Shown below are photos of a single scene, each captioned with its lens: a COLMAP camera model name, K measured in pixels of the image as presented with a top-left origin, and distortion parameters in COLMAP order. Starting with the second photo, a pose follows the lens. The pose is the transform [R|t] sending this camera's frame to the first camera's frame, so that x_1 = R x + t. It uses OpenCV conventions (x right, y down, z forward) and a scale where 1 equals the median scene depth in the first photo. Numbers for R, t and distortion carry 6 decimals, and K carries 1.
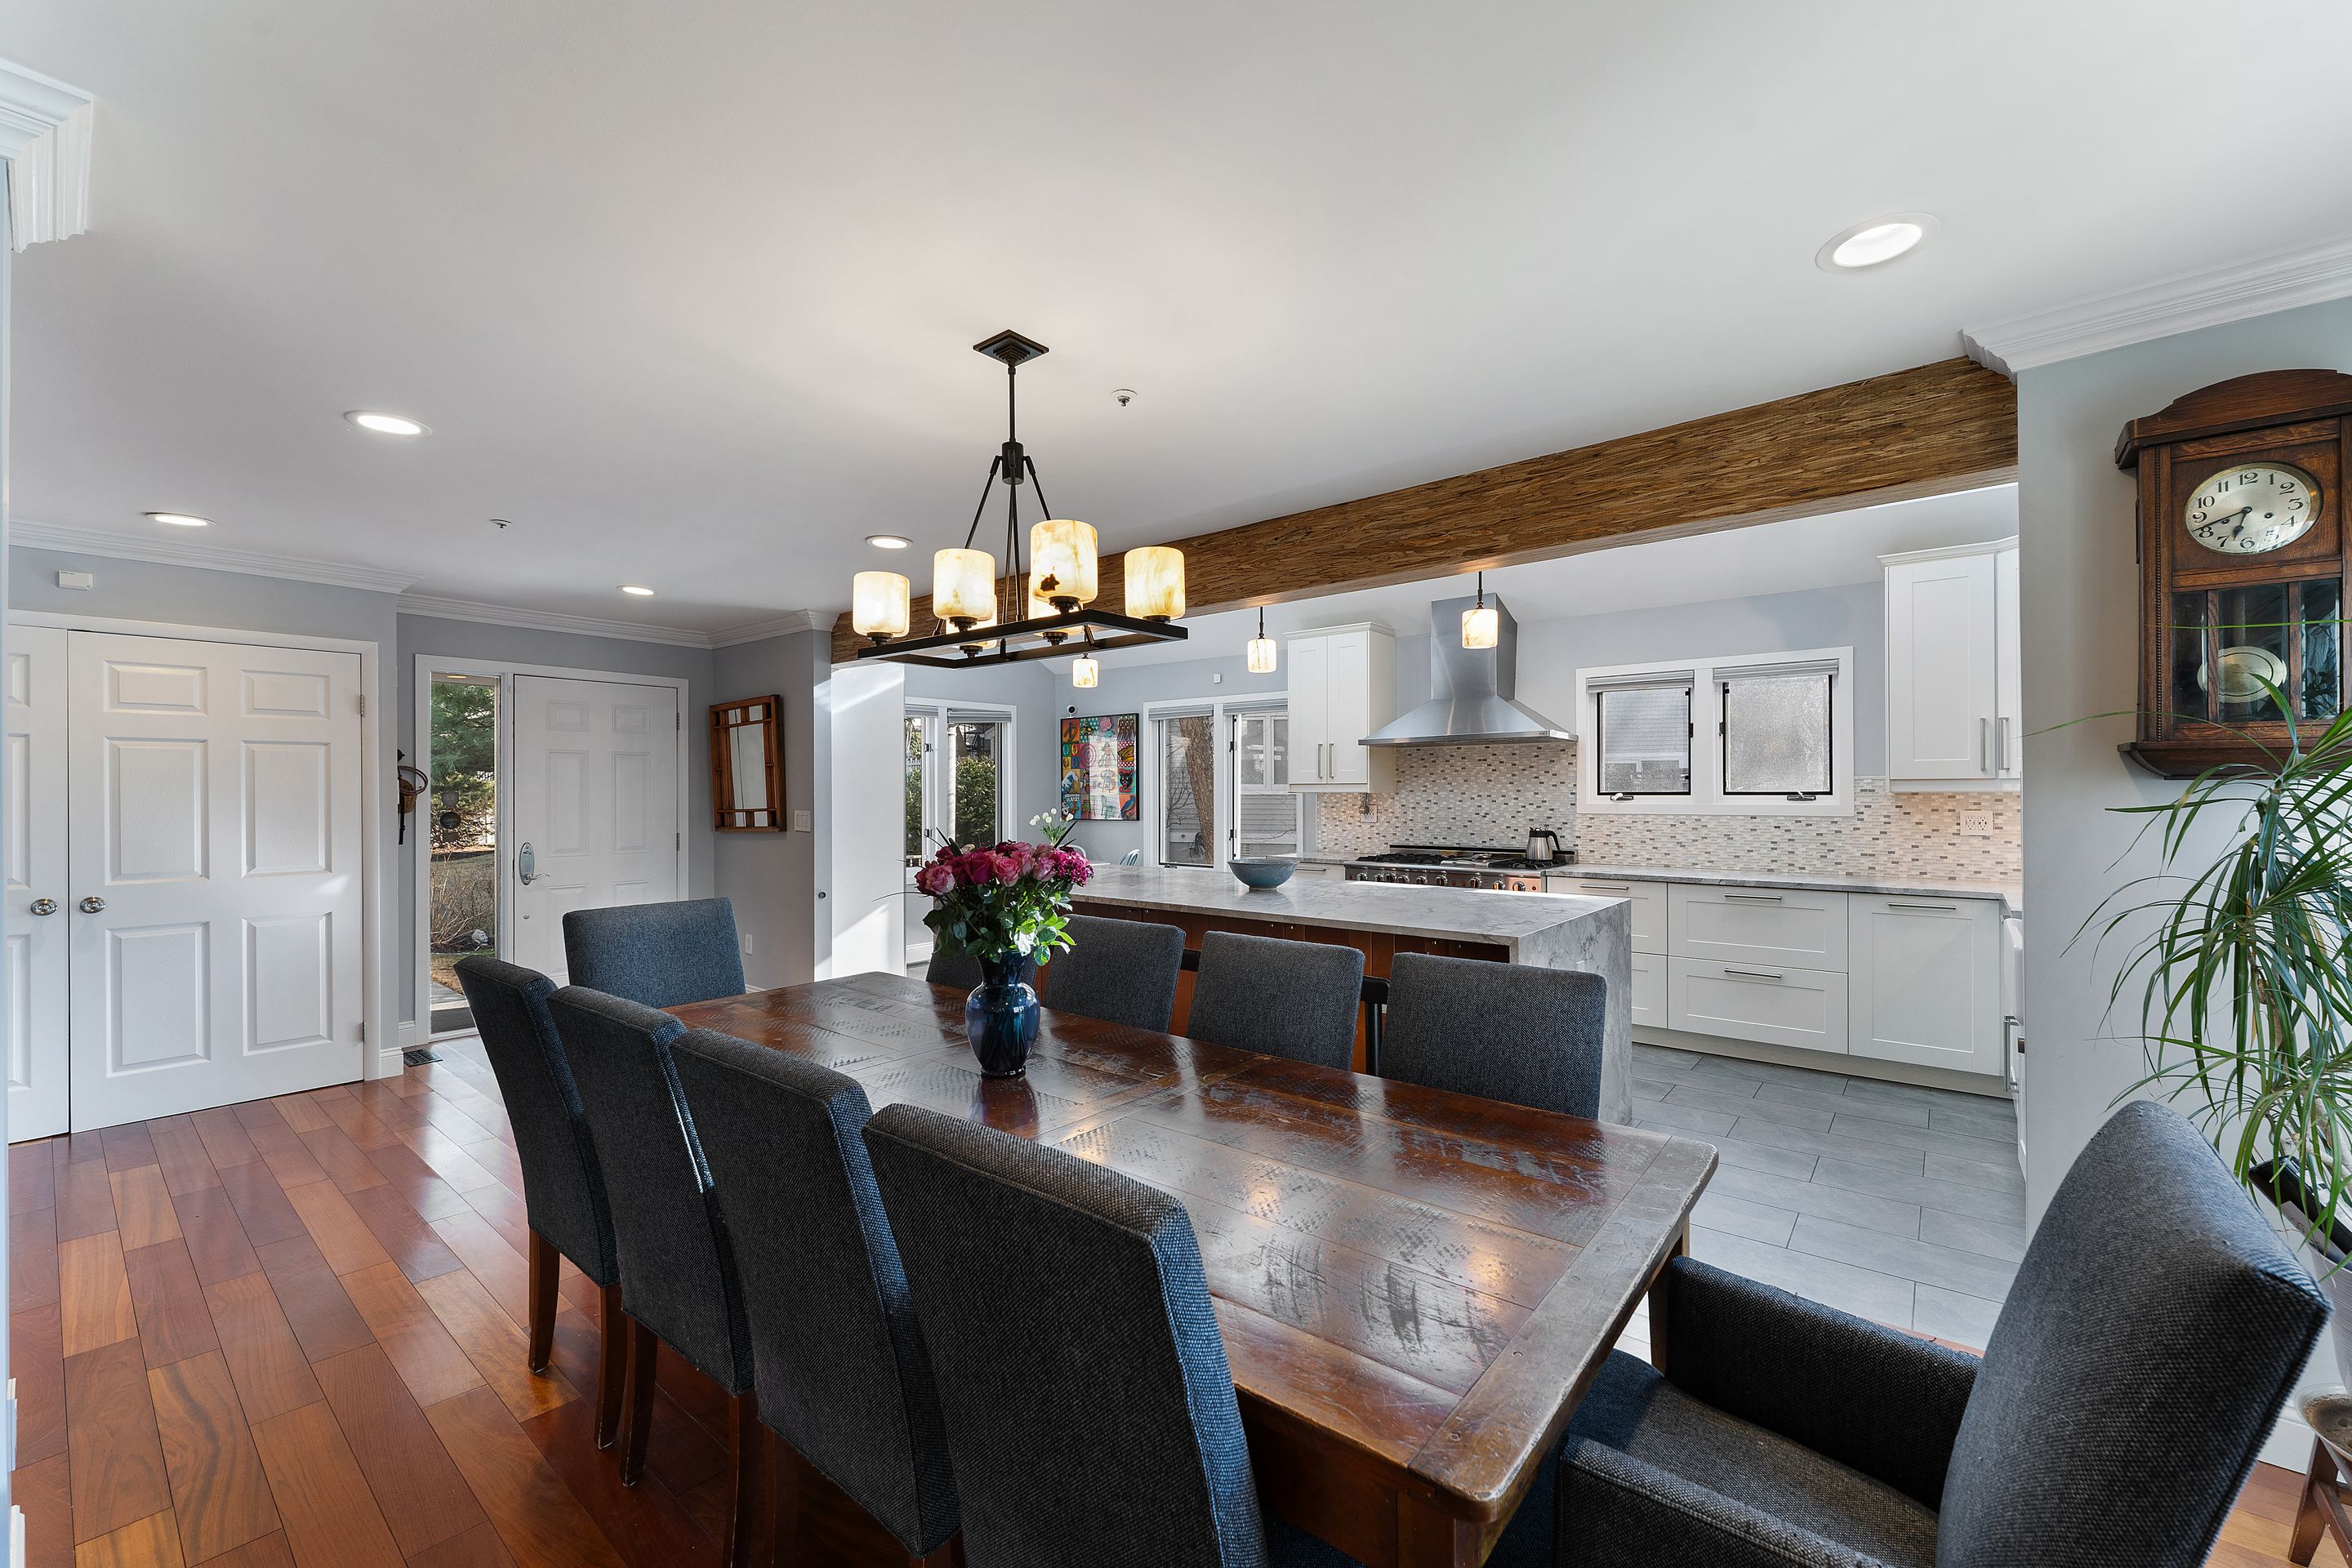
lens RADIAL K [[948.1, 0, 1179.6], [0, 948.1, 788.6], [0, 0, 1]] dist [0.001712, -0.000023]
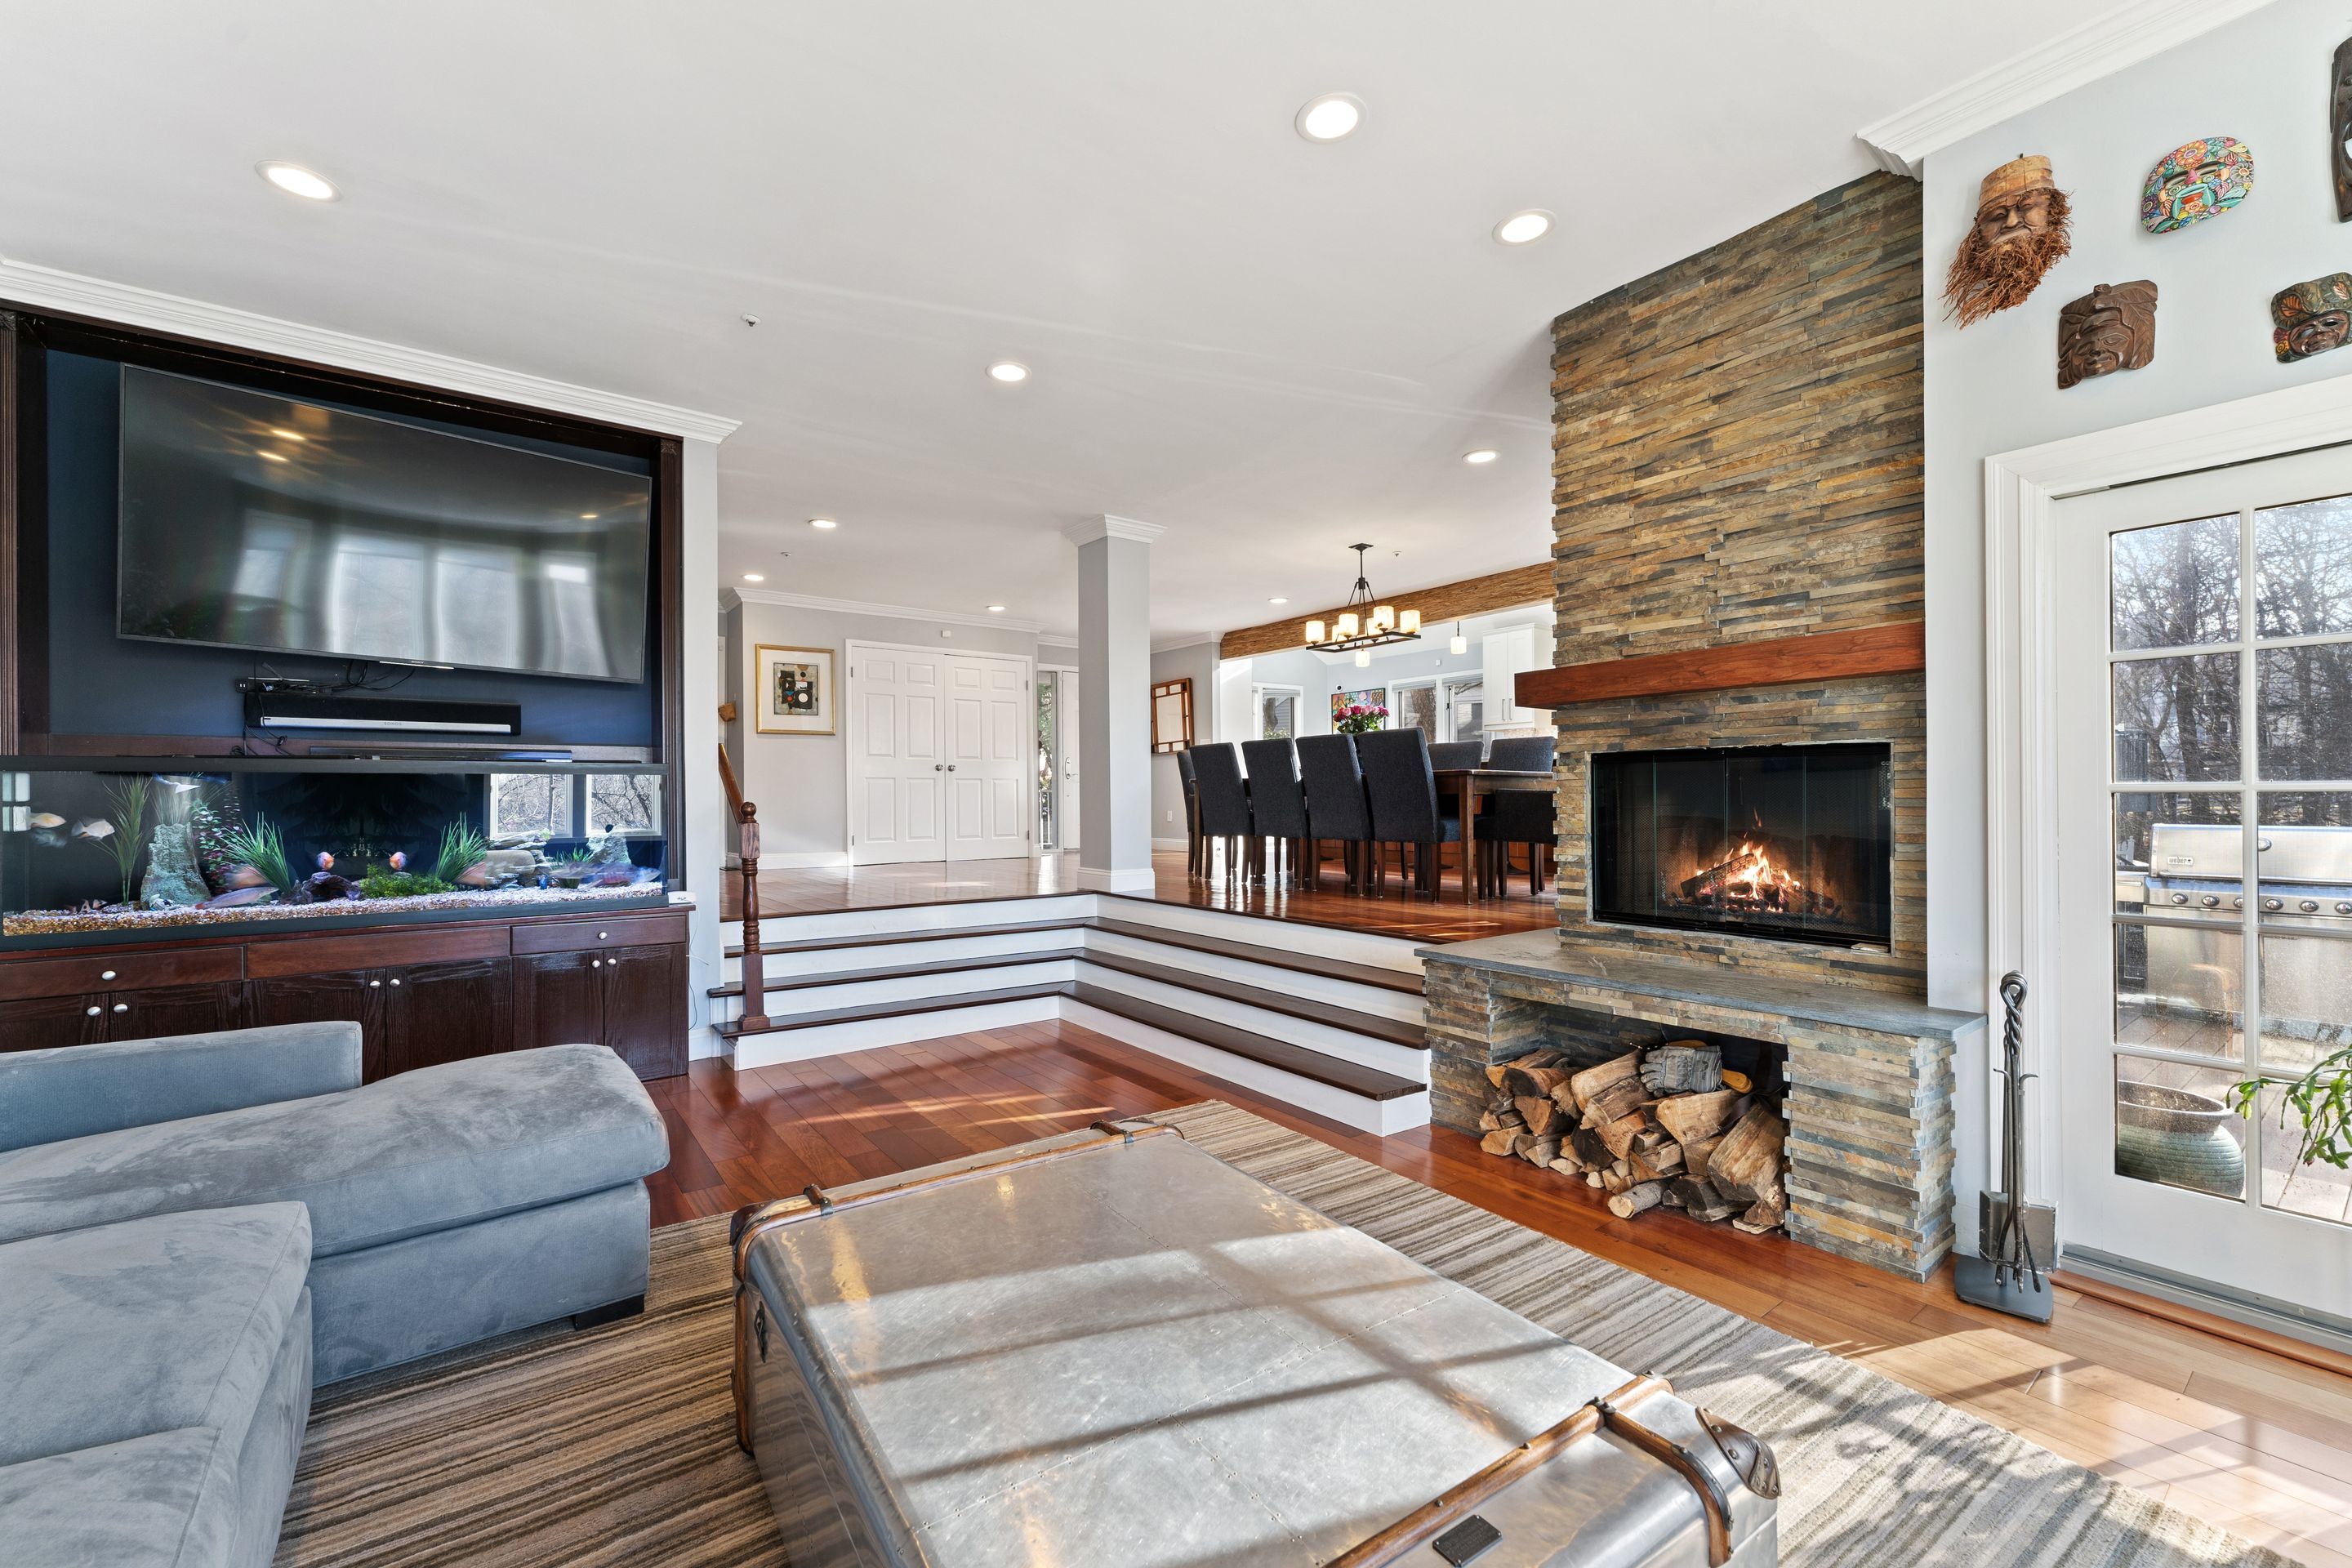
lens RADIAL K [[948.1, 0, 1179.1], [0, 948.1, 792.1], [0, 0, 1]] dist [0.001712, -0.000023]
pose [[0.971872, -0.004251, -0.235472, -0.017582], [0.004547, 0.999989, 0.000714, 0.184614], [0.235466, -0.001765, 0.971881, -1.206005]]
